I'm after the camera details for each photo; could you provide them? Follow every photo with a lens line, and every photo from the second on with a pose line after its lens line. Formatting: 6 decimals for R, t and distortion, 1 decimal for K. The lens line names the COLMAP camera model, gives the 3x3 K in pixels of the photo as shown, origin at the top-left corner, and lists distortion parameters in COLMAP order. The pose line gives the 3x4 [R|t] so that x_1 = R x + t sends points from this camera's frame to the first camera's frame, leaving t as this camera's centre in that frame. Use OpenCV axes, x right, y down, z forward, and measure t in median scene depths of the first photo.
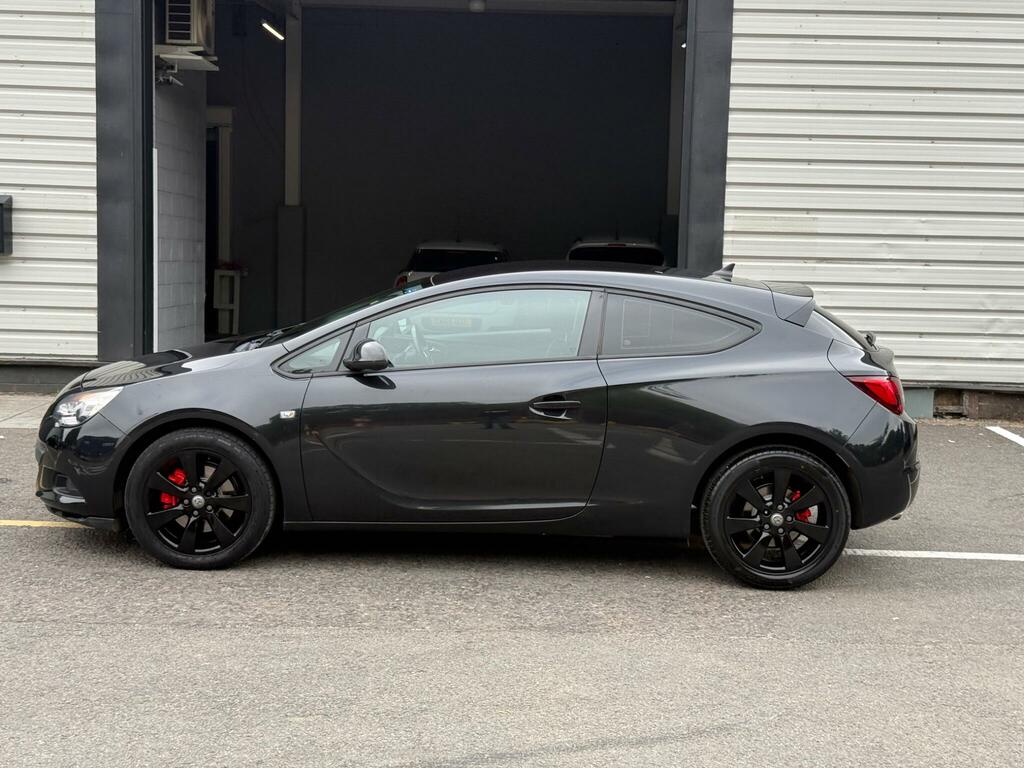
lens RADIAL K [[1428.0, 0, 505.7], [0, 1428.0, 381.3], [0, 0, 1]] dist [0.190529, -0.375549]
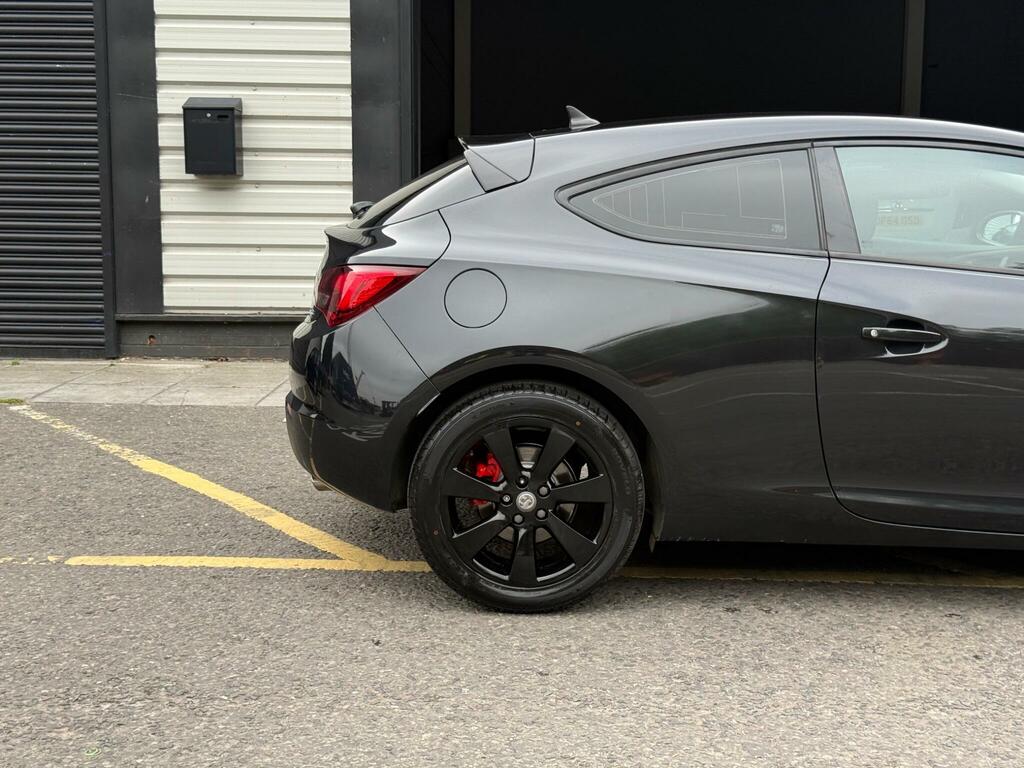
lens RADIAL K [[1430.8, 0, 517.3], [0, 1430.8, 387.0], [0, 0, 1]] dist [0.196321, -0.413852]
pose [[0.999532, -0.015835, -0.026177, -0.178851], [0.016665, 0.999356, 0.031779, 0.001128], [0.025657, -0.032201, 0.999152, 0.244690]]
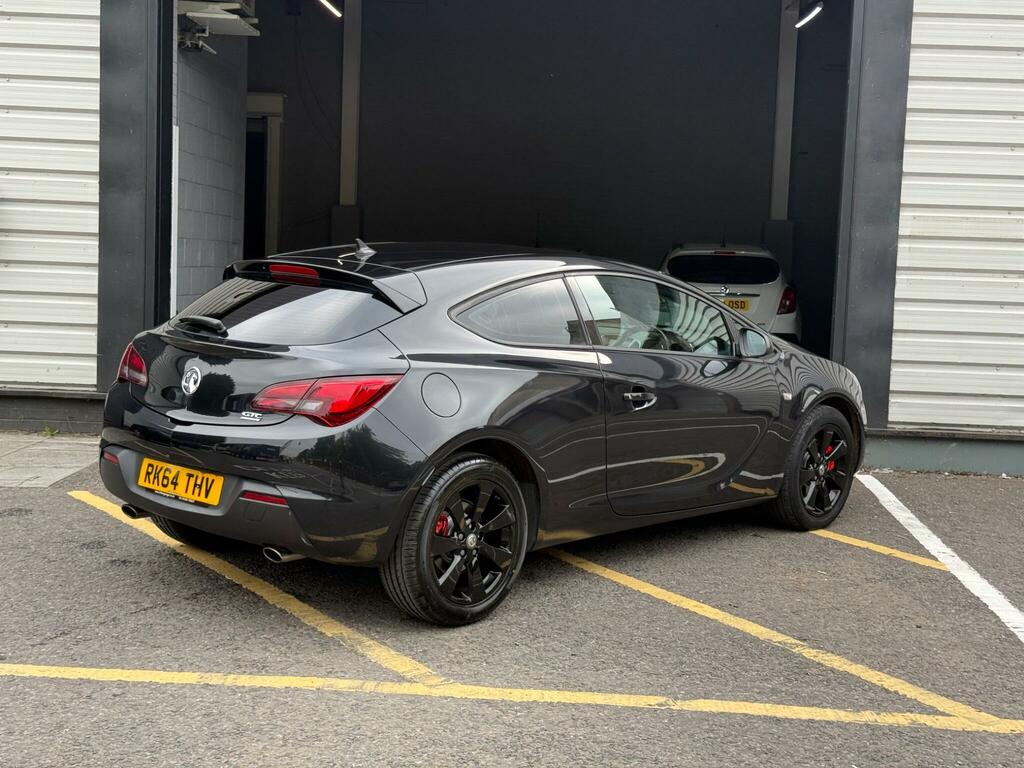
lens RADIAL K [[1426.1, 0, 519.4], [0, 1426.1, 365.1], [0, 0, 1]] dist [0.205399, -0.395254]
pose [[0.999481, 0.013947, -0.029038, -0.028545], [-0.014414, 0.999769, -0.015967, -0.019417], [0.028808, 0.016377, 0.999451, 0.218108]]
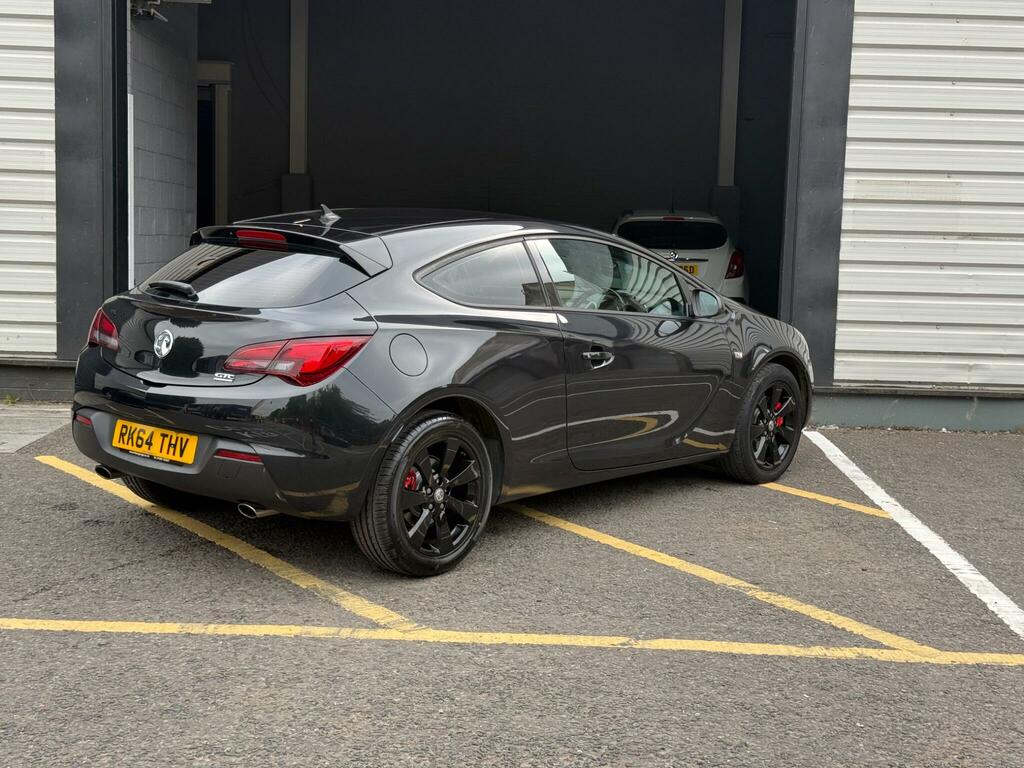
lens RADIAL K [[1426.1, 0, 519.4], [0, 1426.1, 365.1], [0, 0, 1]] dist [0.205399, -0.395254]
pose [[0.999964, 0.003204, 0.007890, -0.033698], [-0.003245, 0.999981, 0.005166, -0.015953], [-0.007873, -0.005191, 0.999956, 0.200677]]
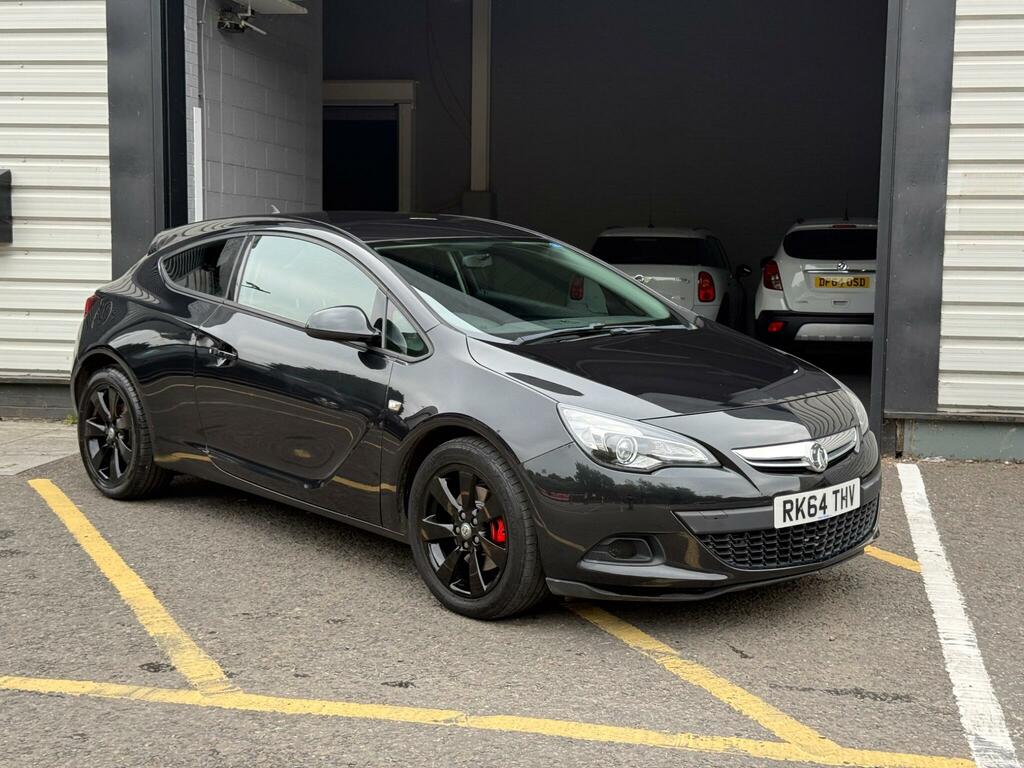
lens RADIAL K [[1428.0, 0, 519.8], [0, 1428.0, 380.2], [0, 0, 1]] dist [0.191382, -0.373380]
pose [[0.981124, 0.005723, -0.193293, 0.085863], [-0.005464, 0.999983, 0.001876, -0.016305], [0.193301, -0.000784, 0.981139, 0.278241]]
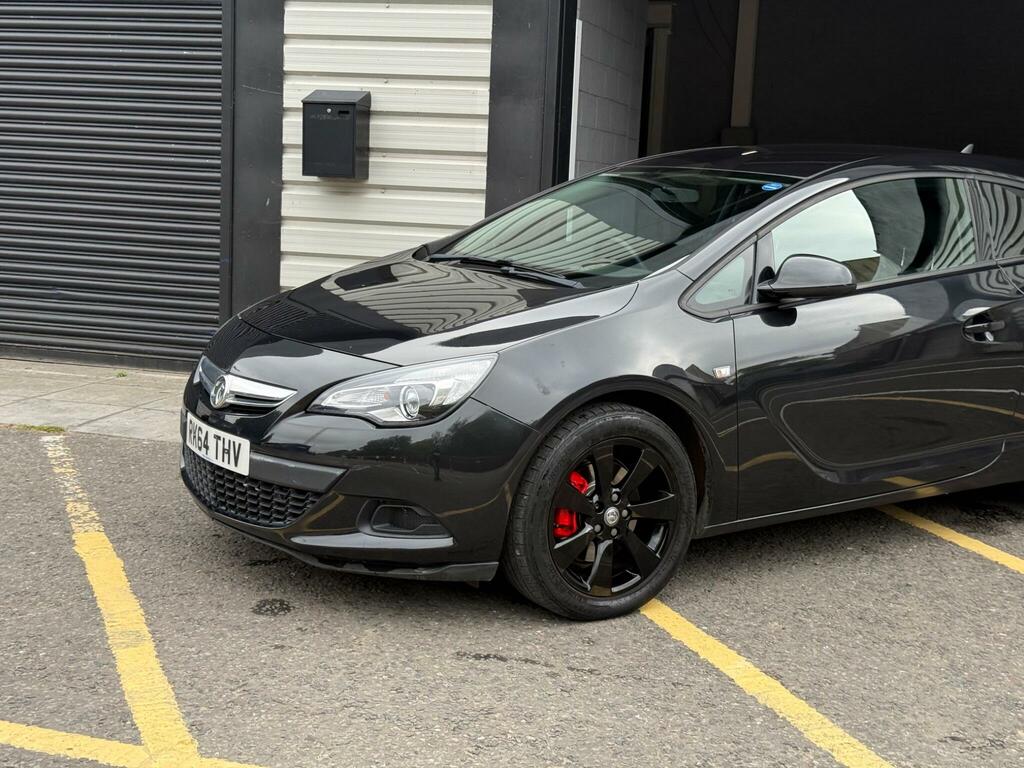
lens RADIAL K [[1432.7, 0, 502.6], [0, 1432.7, 363.1], [0, 0, 1]] dist [0.199273, -0.409922]
pose [[0.959948, 0.048699, -0.275914, -0.091953], [-0.040624, 0.998565, 0.034908, -0.028743], [0.277217, -0.022301, 0.960548, 0.377085]]
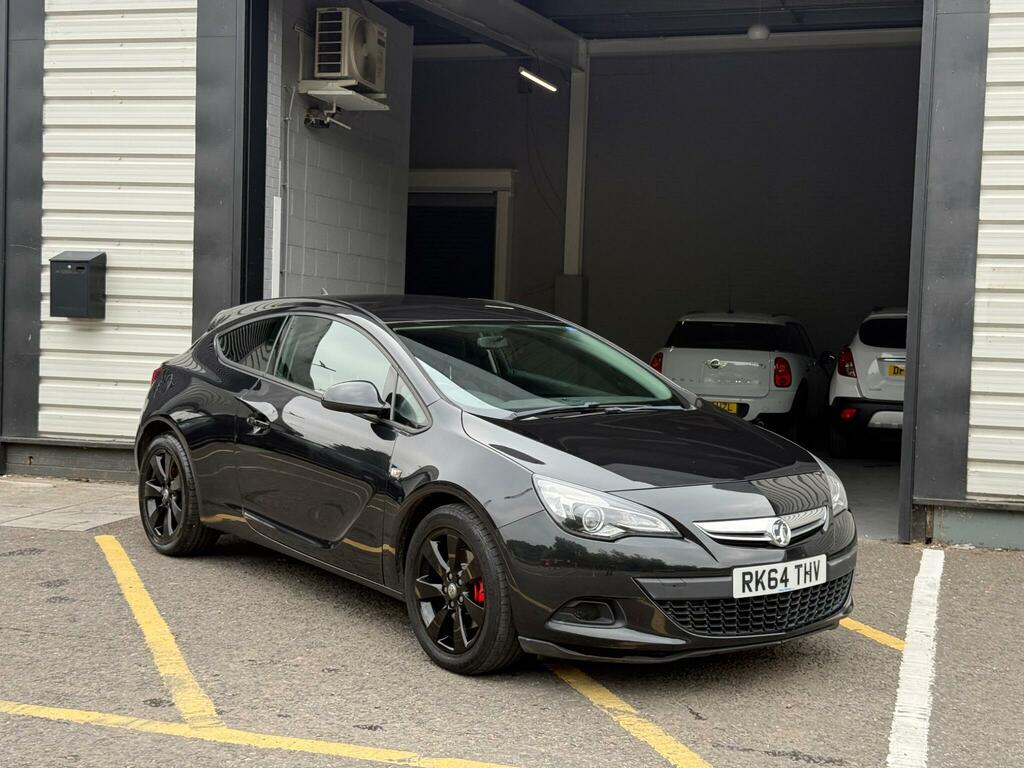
lens RADIAL K [[1428.0, 0, 505.7], [0, 1428.0, 381.3], [0, 0, 1]] dist [0.190529, -0.375549]
pose [[0.956898, 0.016323, -0.289966, 0.138422], [-0.032822, 0.998101, -0.052127, -0.014254], [0.288564, 0.059397, 0.955616, 0.253055]]
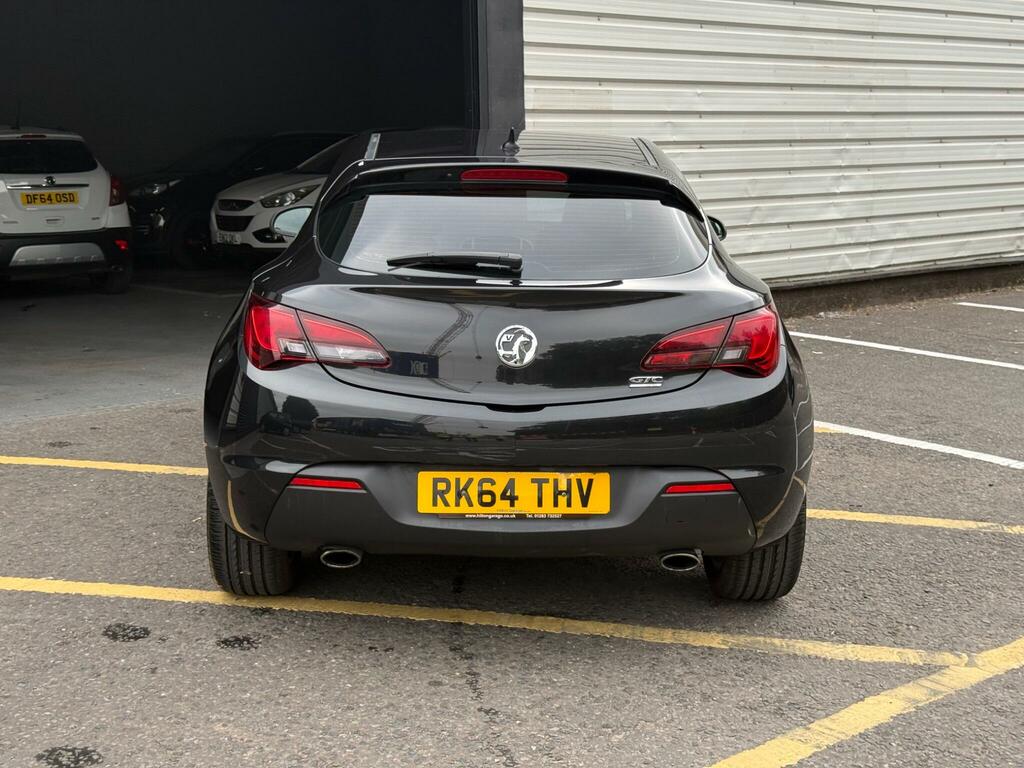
lens RADIAL K [[1430.6, 0, 512.0], [0, 1430.6, 384.0], [0, 0, 1]] dist [0.189792, -0.346422]
pose [[0.745774, -0.141806, 0.650932, -0.356169], [0.092147, 0.989648, 0.110023, -0.046813], [-0.659796, -0.022071, 0.751121, 0.444052]]
